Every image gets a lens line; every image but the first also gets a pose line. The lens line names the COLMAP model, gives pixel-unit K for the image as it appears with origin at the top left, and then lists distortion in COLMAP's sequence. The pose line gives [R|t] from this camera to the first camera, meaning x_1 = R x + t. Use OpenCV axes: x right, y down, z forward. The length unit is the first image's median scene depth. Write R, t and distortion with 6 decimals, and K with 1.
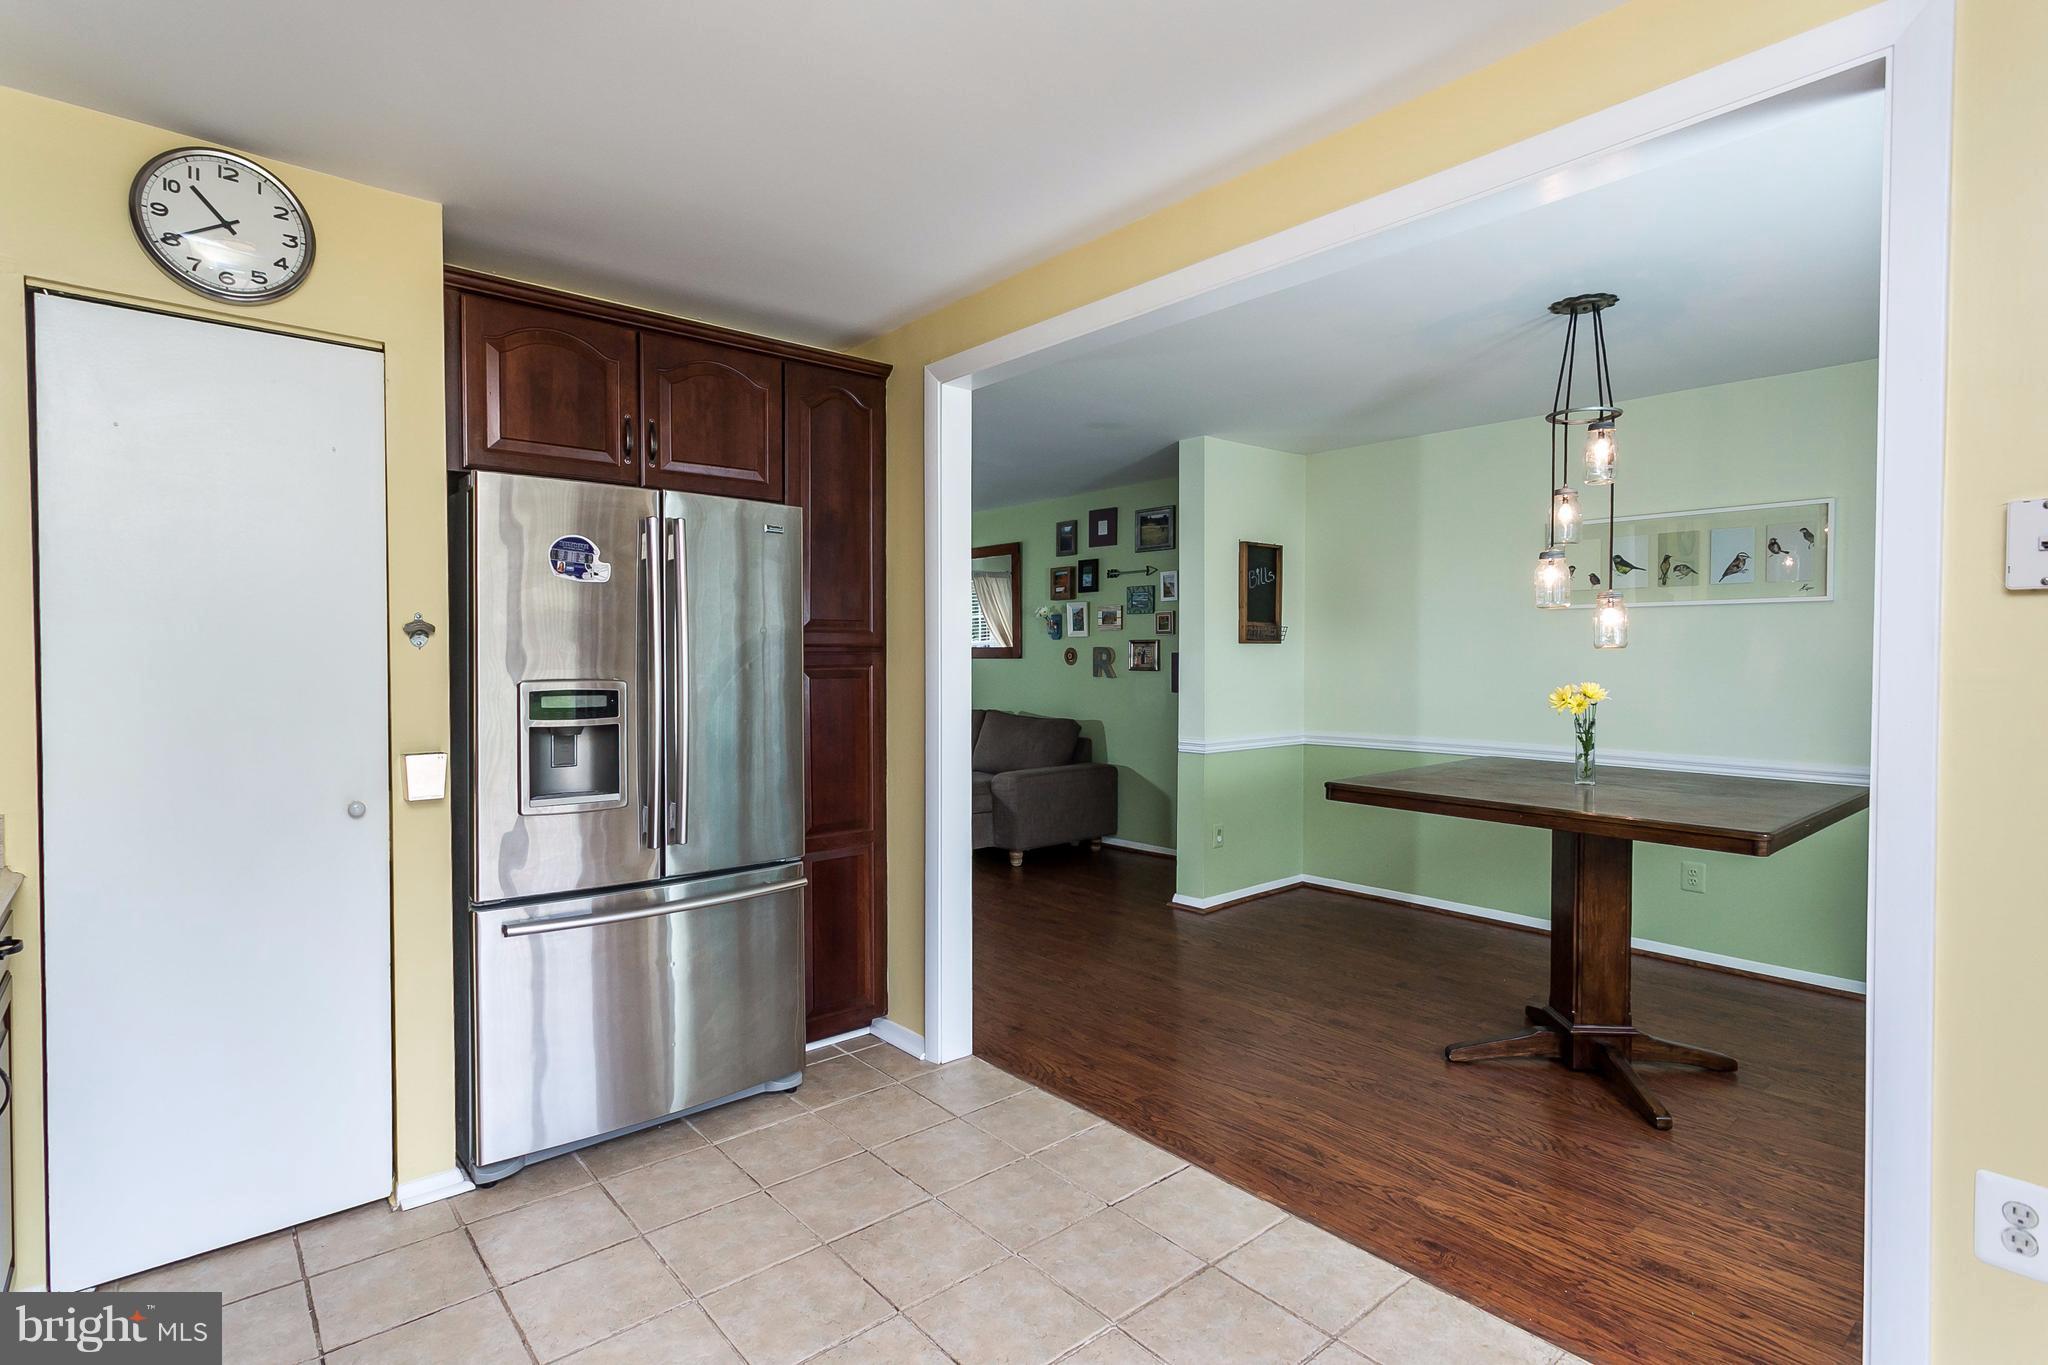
lens RADIAL K [[990.3, 0, 1025.8], [0, 990.3, 673.9], [0, 0, 1]] dist [0.000829, 0.000569]
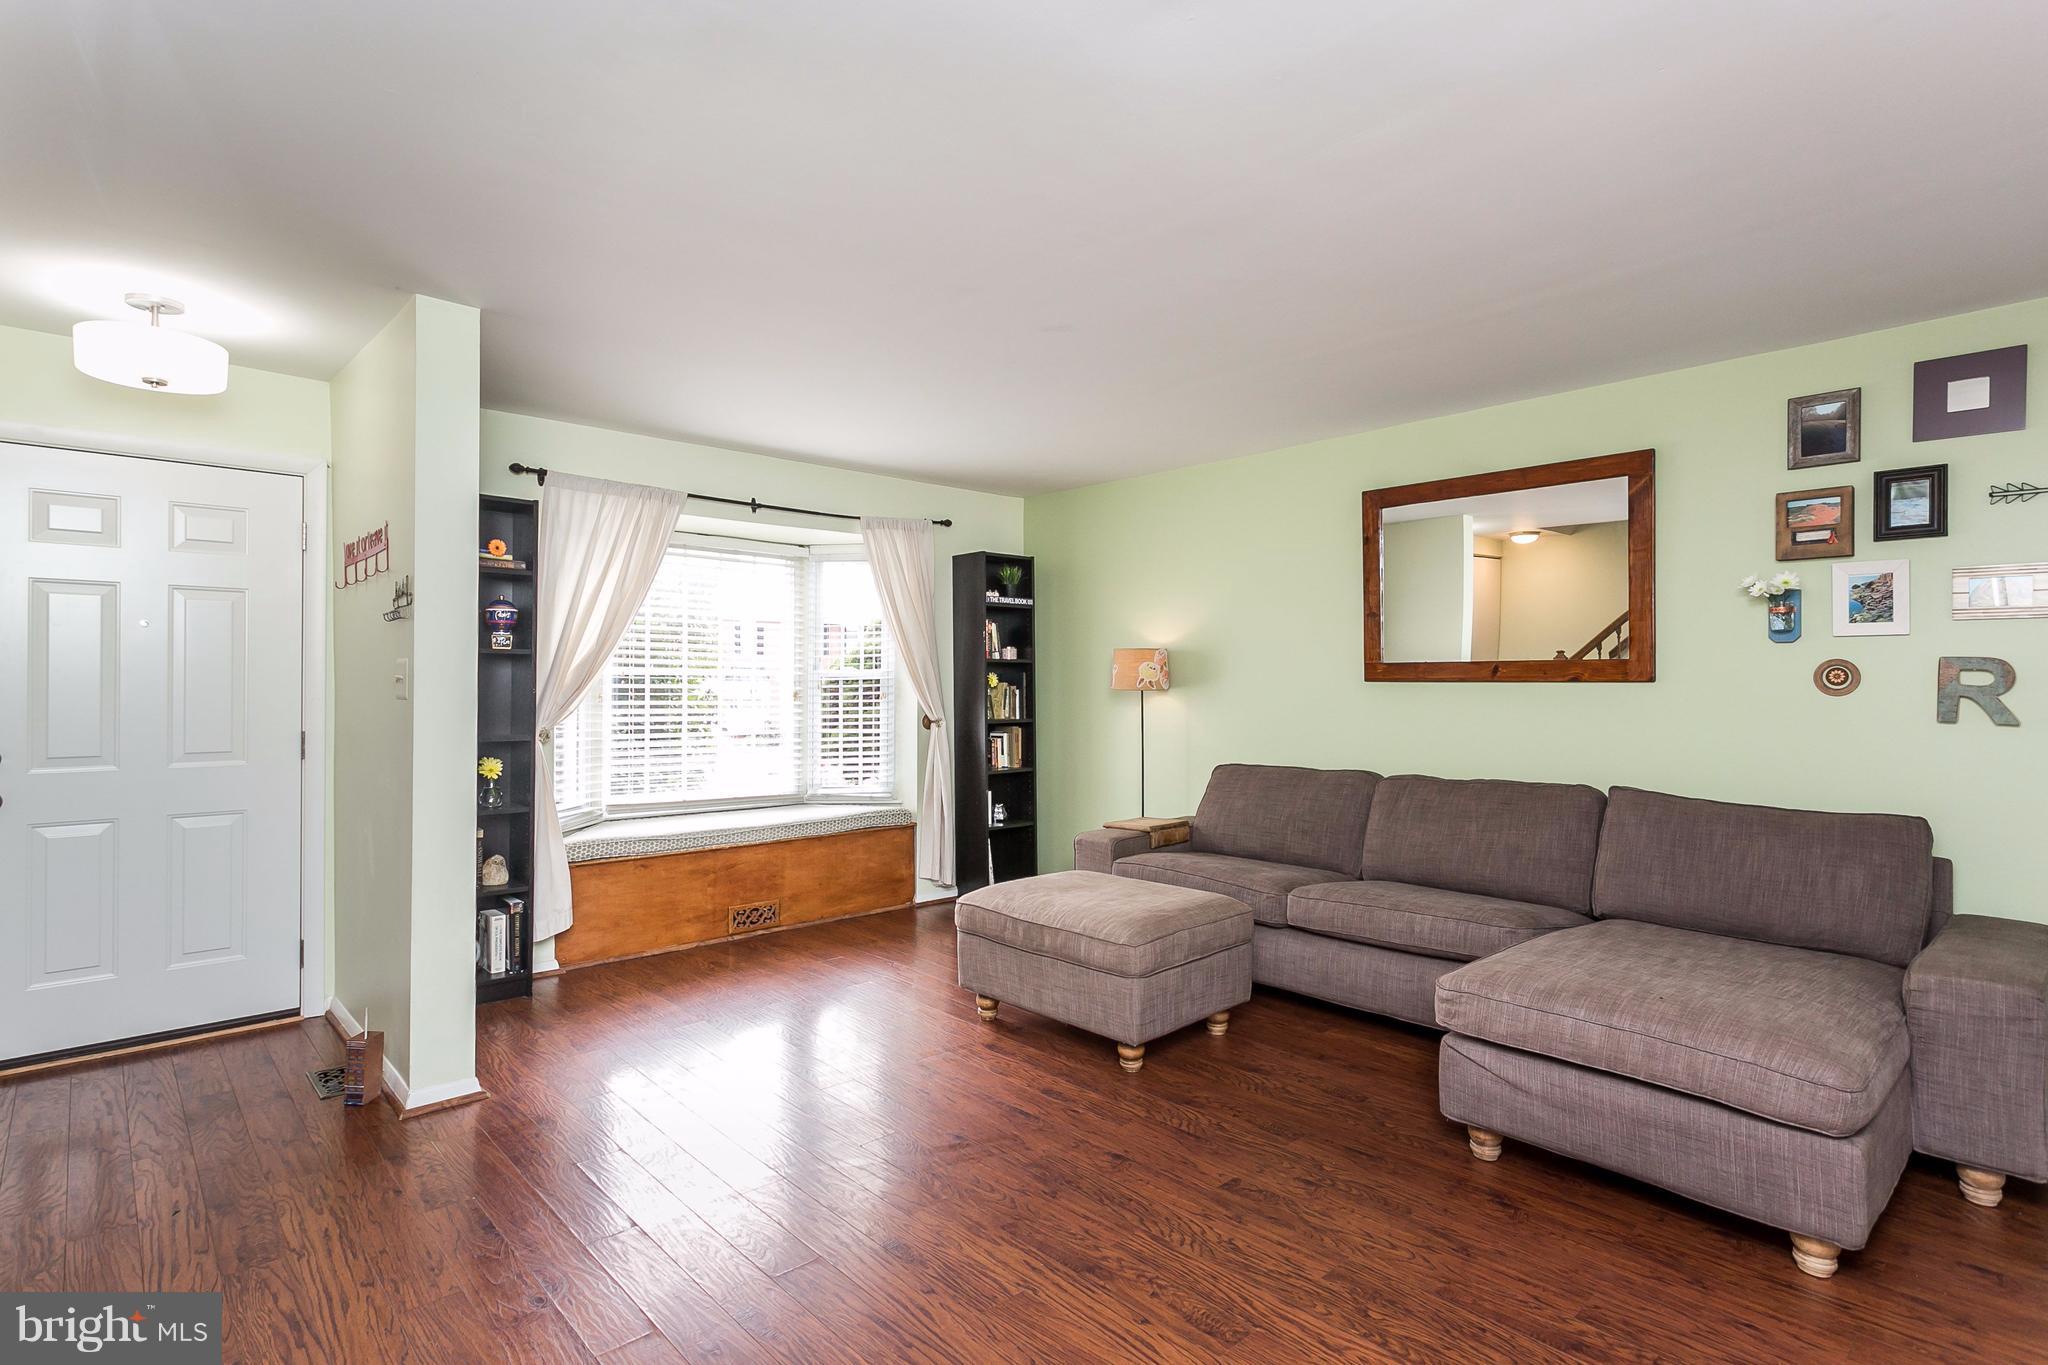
lens RADIAL K [[1020.5, 0, 1034.5], [0, 1020.5, 679.5], [0, 0, 1]] dist [0.000781, 0.000715]
pose [[0.999497, 0.006728, 0.030985, -0.380921], [-0.005972, 0.999684, -0.024424, -0.002820], [-0.031139, 0.024227, 0.999221, 0.570256]]
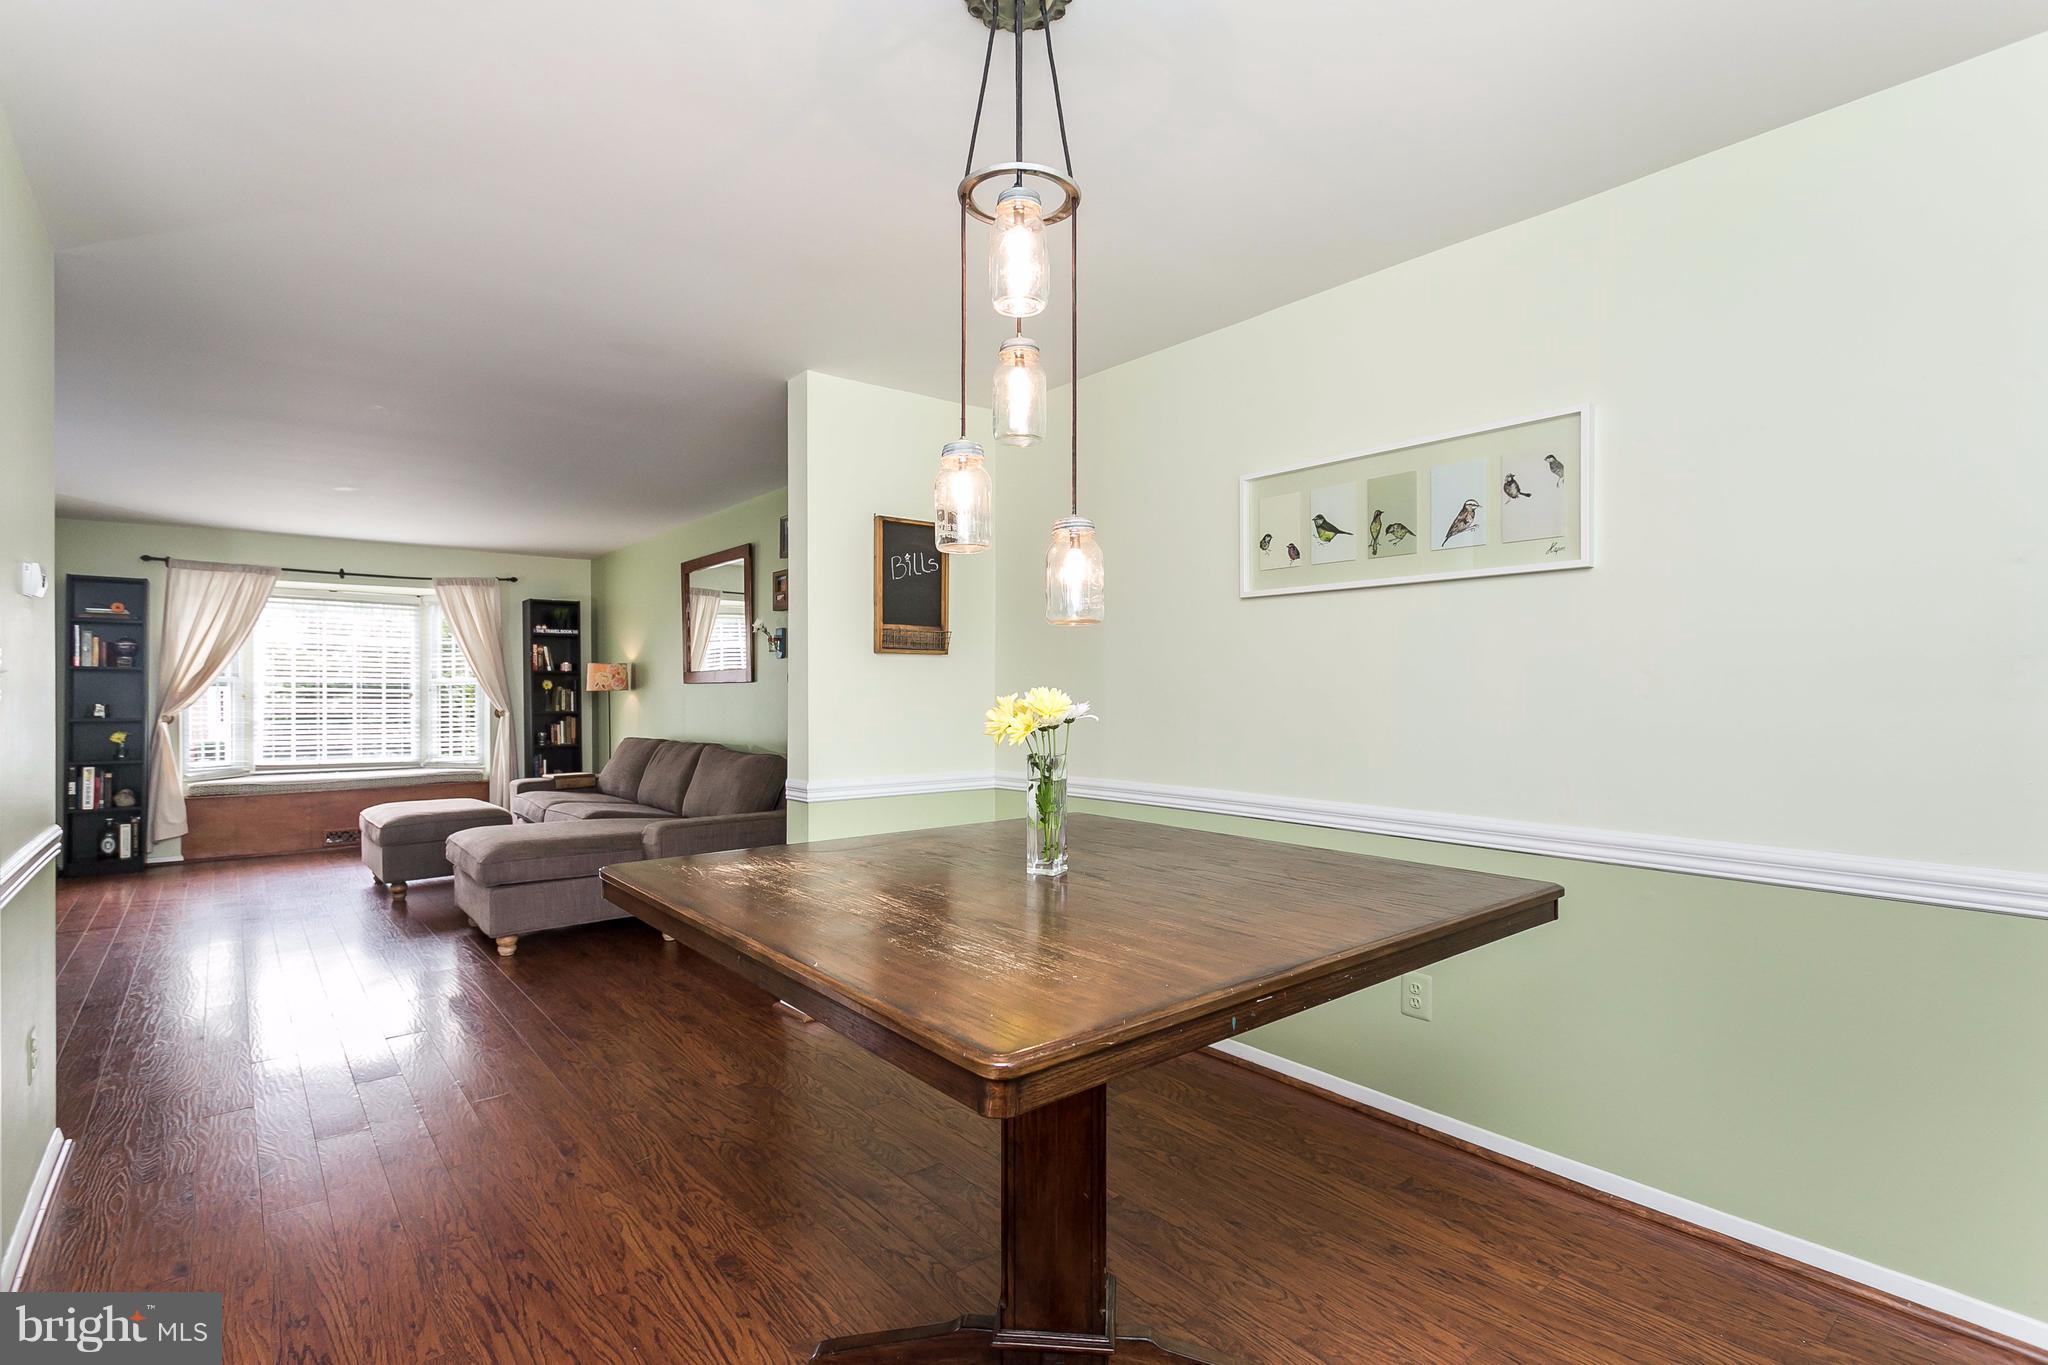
lens RADIAL K [[953.8, 0, 1025.7], [0, 953.8, 686.6], [0, 0, 1]] dist [0.002201, 0.000810]
pose [[0.999818, 0.001288, -0.019059, 0.273545], [-0.001808, 0.999625, -0.027312, 0.011476], [0.019017, 0.027341, 0.999445, 0.228259]]
